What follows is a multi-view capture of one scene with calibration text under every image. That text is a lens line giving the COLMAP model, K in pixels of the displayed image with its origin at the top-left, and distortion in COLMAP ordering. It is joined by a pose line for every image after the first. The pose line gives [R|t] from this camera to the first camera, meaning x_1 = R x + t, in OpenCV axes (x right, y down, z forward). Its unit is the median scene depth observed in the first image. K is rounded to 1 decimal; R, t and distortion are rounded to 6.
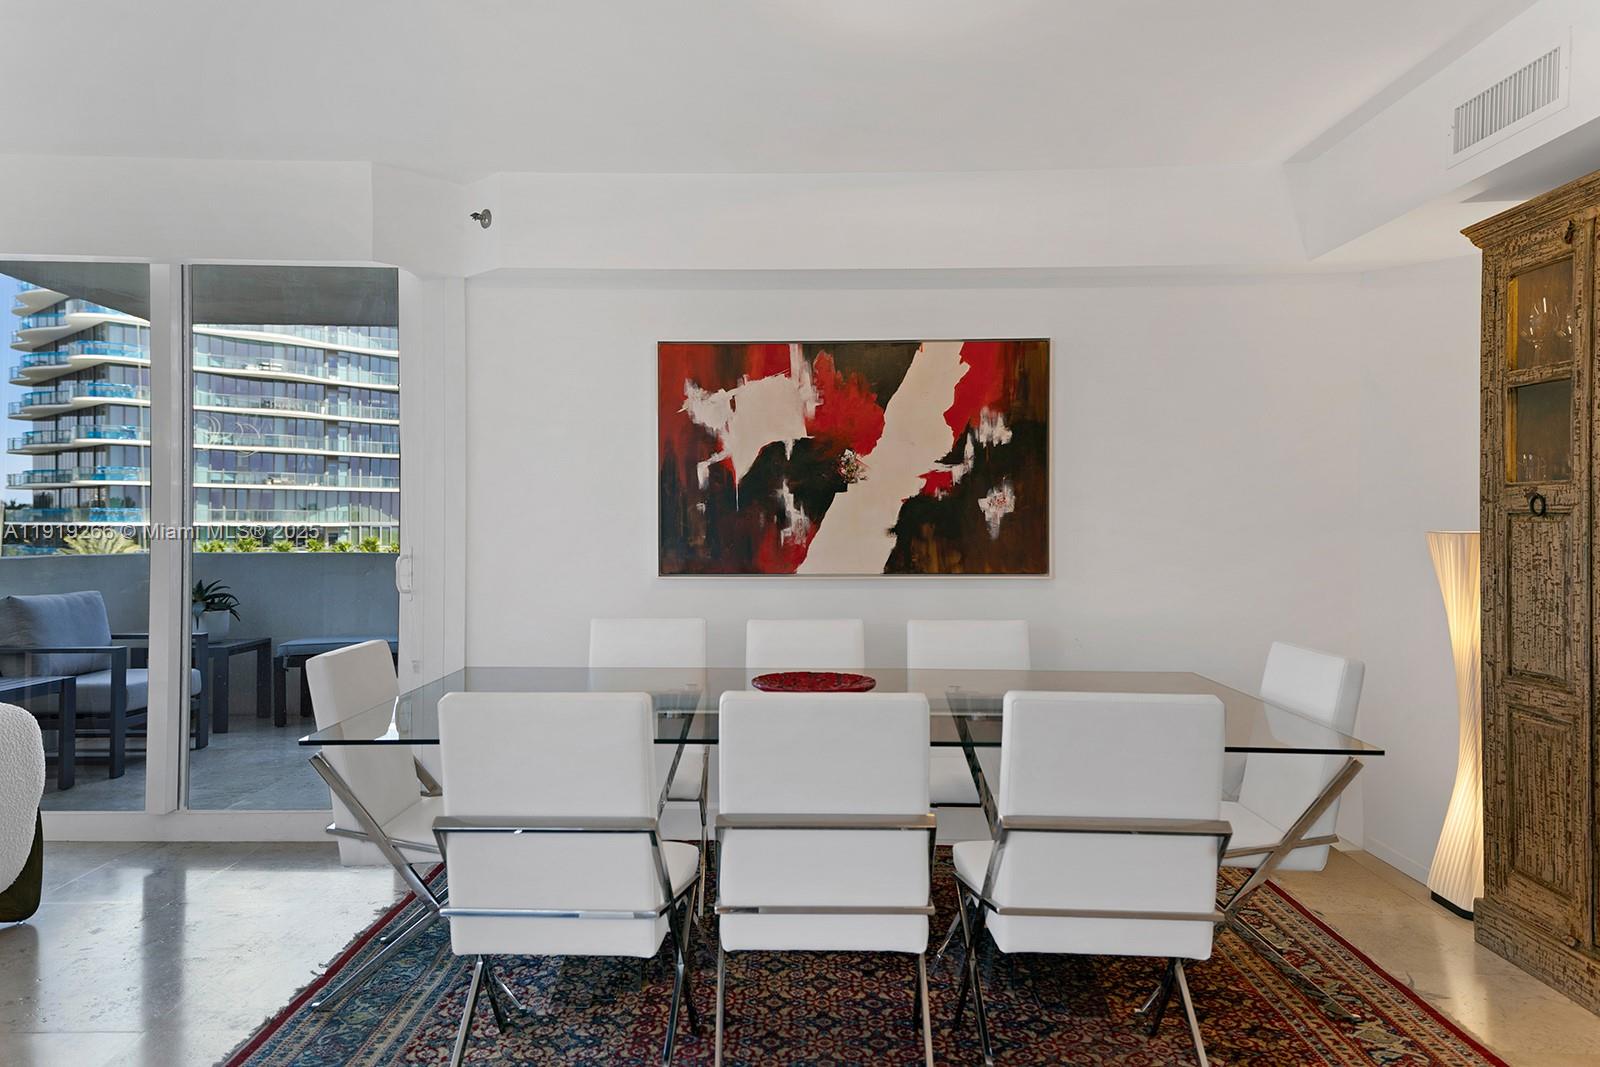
lens RADIAL K [[1116.6, 0, 770.7], [0, 1116.6, 522.9], [0, 0, 1]] dist [0.089996, -0.015868]
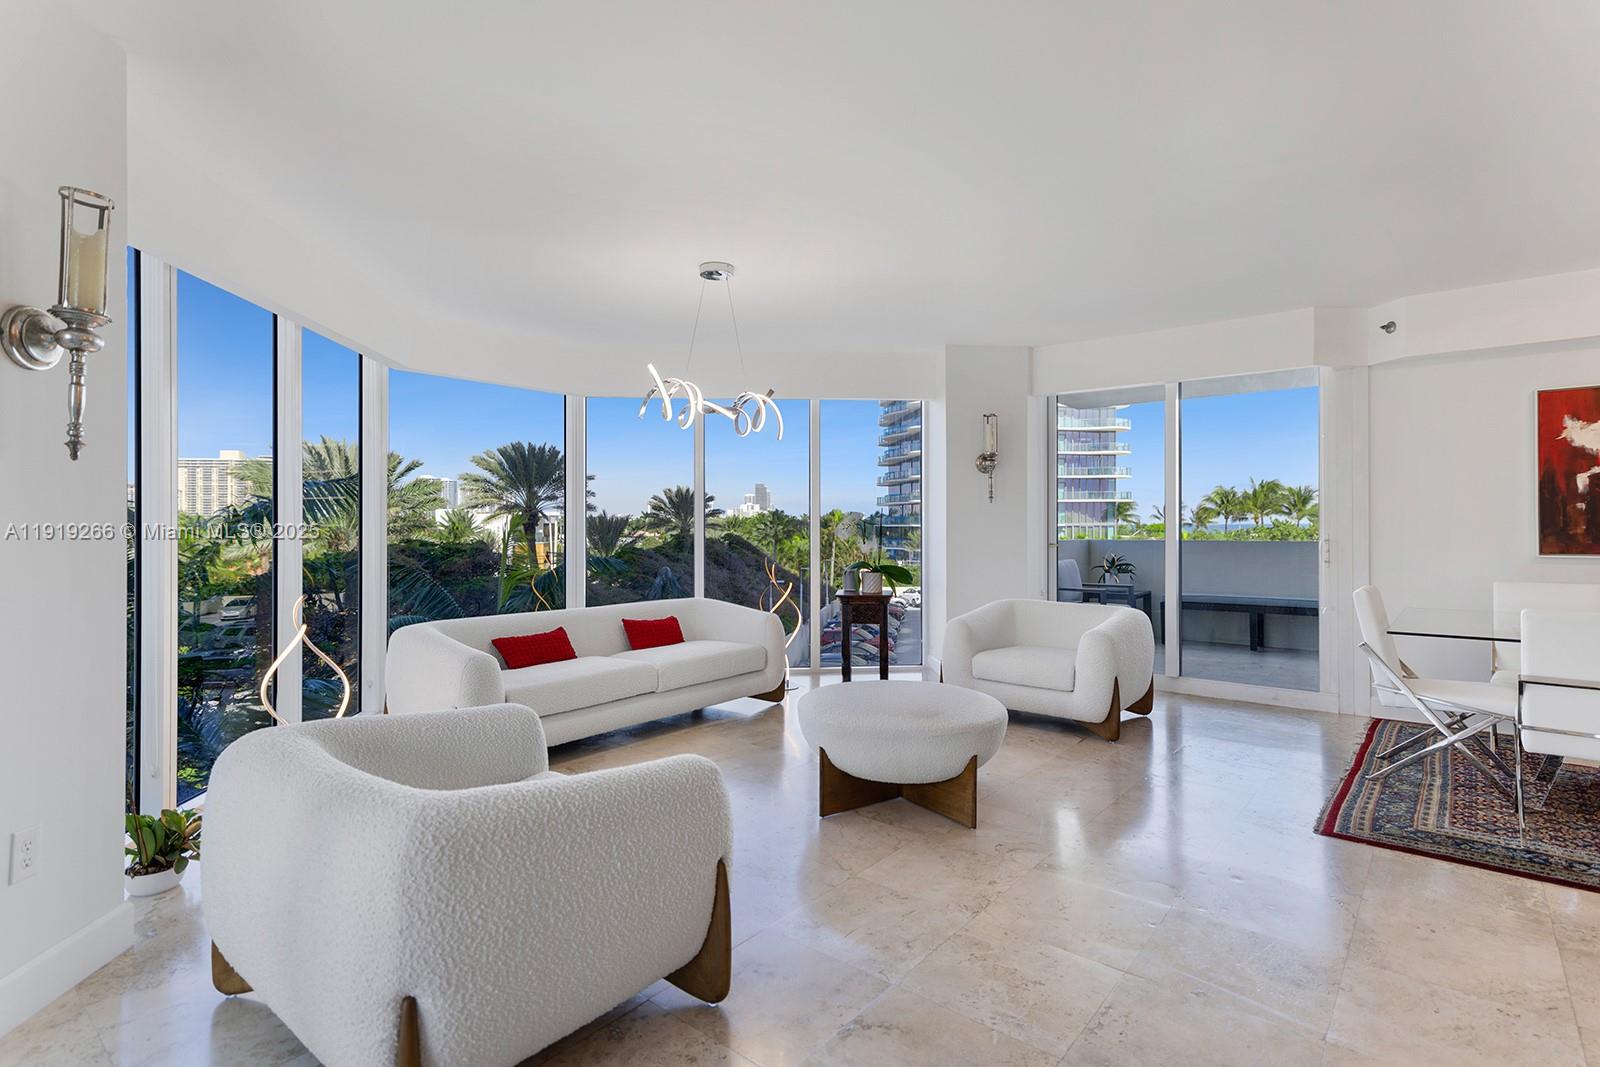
lens RADIAL K [[789.4, 0, 799.5], [0, 789.4, 523.6], [0, 0, 1]] dist [0.017962, -0.001192]
pose [[0.783901, -0.007236, -0.620844, -0.205213], [0.006883, 0.999972, -0.002964, 0.003982], [0.620848, -0.001949, 0.783929, -0.386292]]
